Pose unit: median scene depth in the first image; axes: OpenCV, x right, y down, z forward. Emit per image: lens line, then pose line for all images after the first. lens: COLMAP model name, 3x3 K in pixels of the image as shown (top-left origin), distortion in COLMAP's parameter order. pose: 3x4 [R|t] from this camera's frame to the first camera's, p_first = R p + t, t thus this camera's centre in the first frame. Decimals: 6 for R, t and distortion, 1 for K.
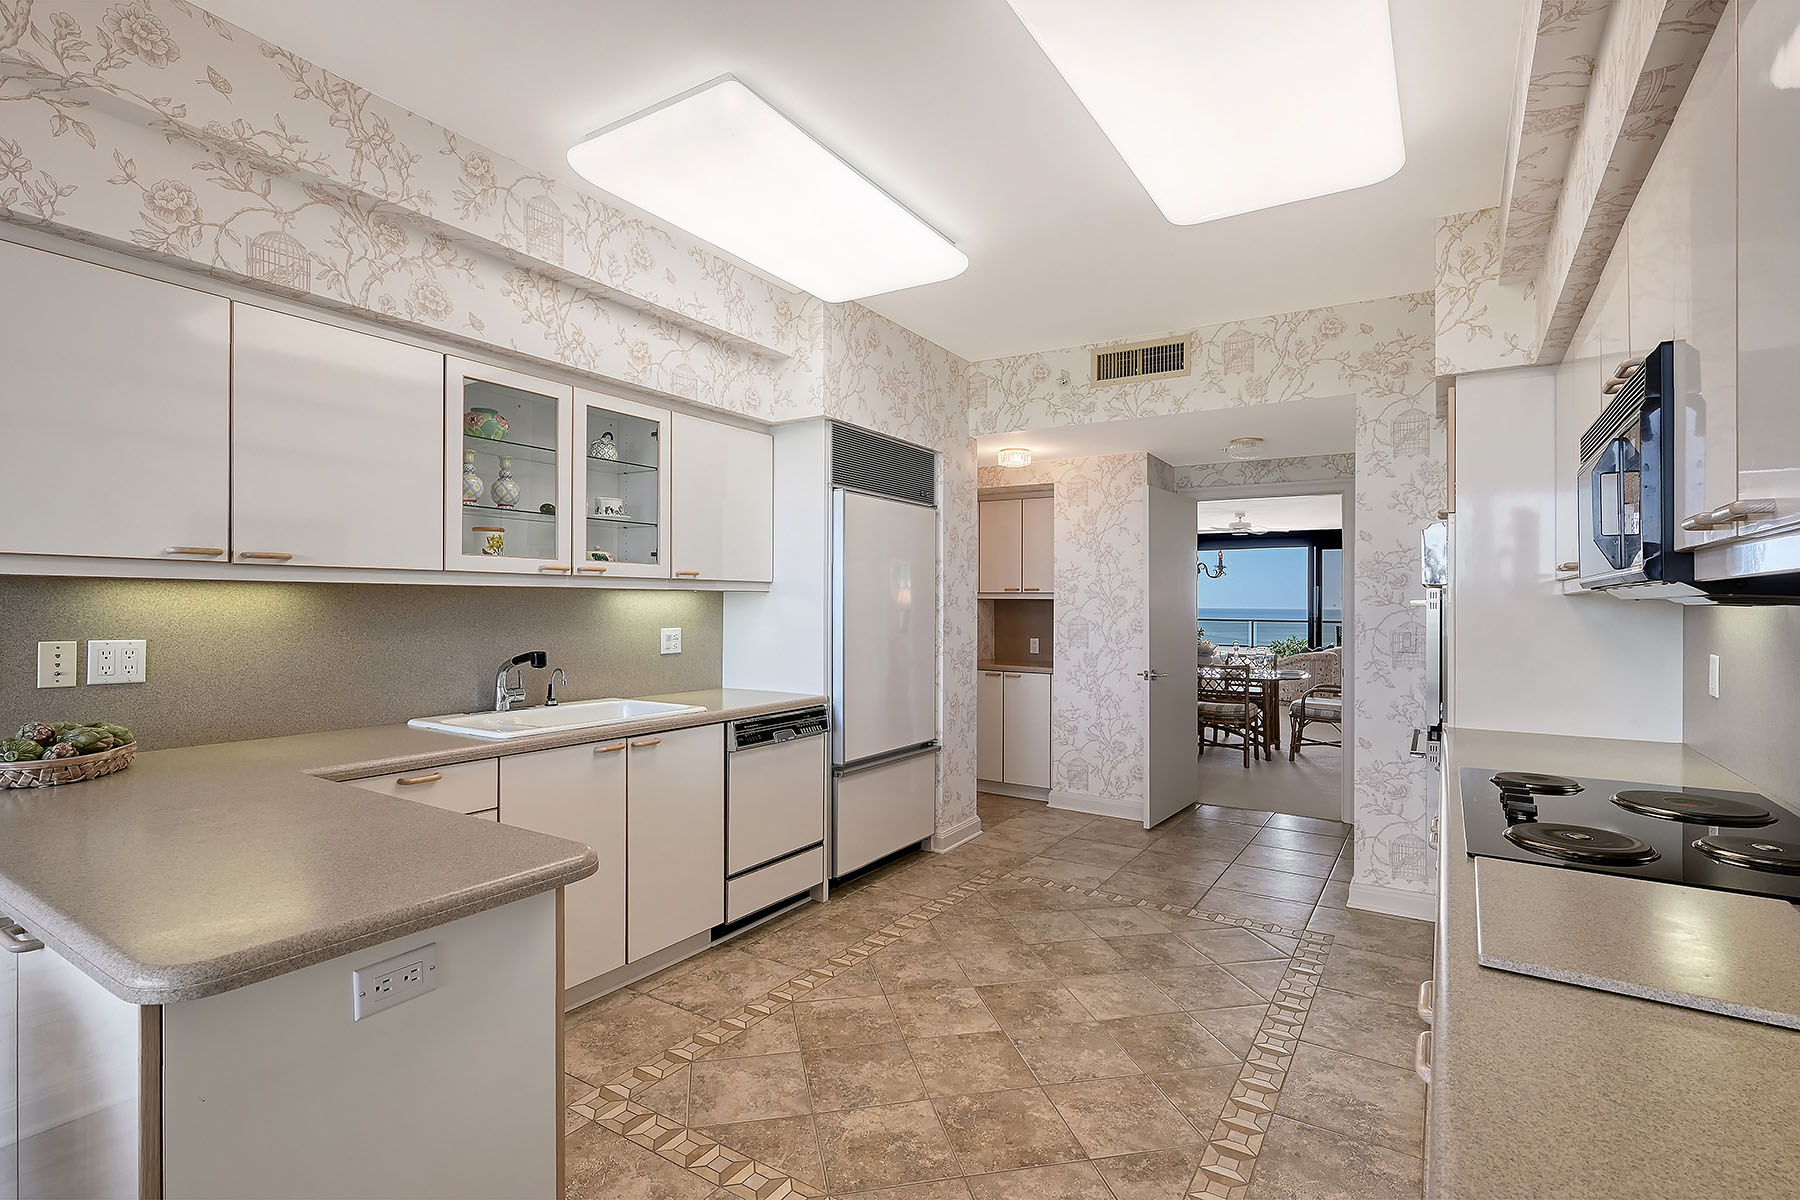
lens RADIAL K [[838.6, 0, 899.9], [0, 838.6, 605.8], [0, 0, 1]] dist [-0.002509, -0.000600]
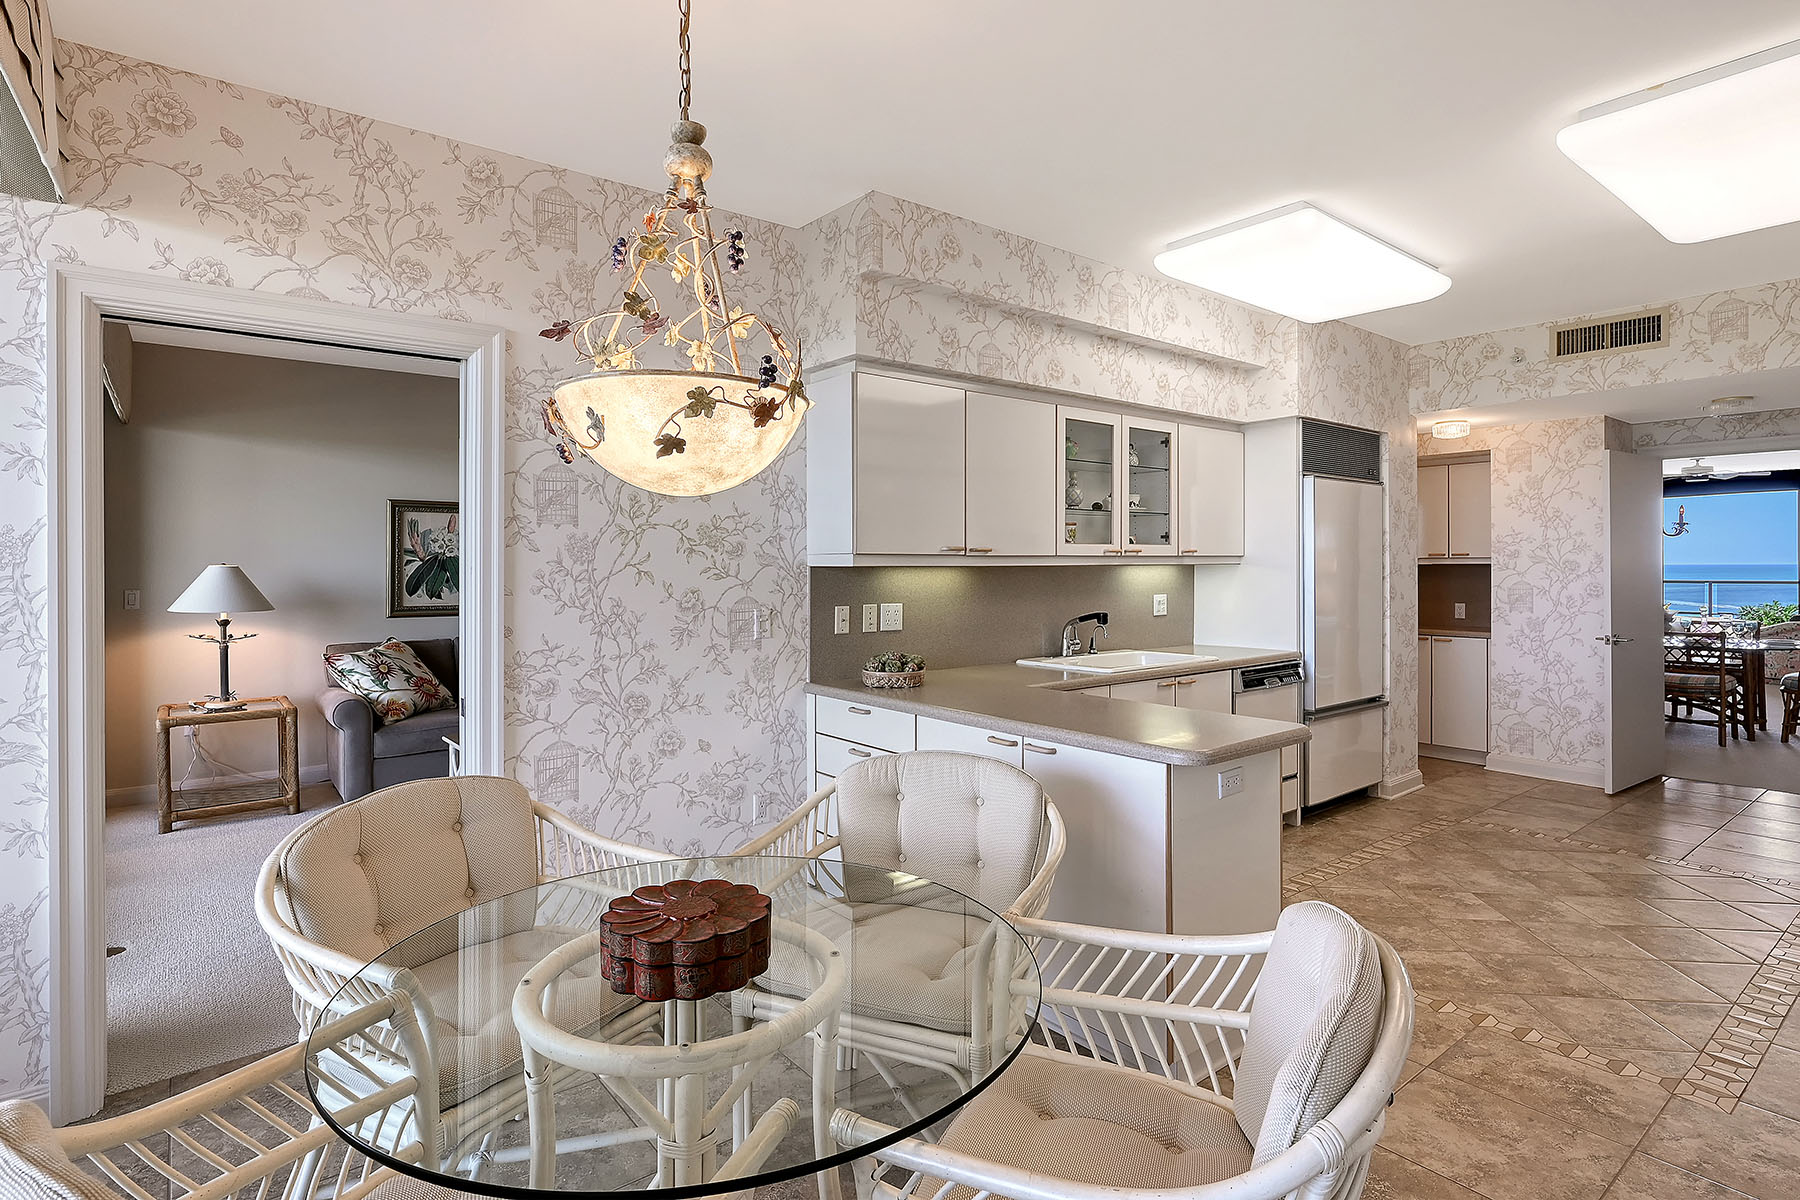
lens RADIAL K [[899.7, 0, 896.1], [0, 899.7, 575.4], [0, 0, 1]] dist [-0.000947, -0.000105]
pose [[0.946061, -0.010534, -0.323817, -0.214422], [0.012711, 0.999909, 0.004609, -0.012919], [0.323739, -0.008477, 0.946108, -0.383748]]
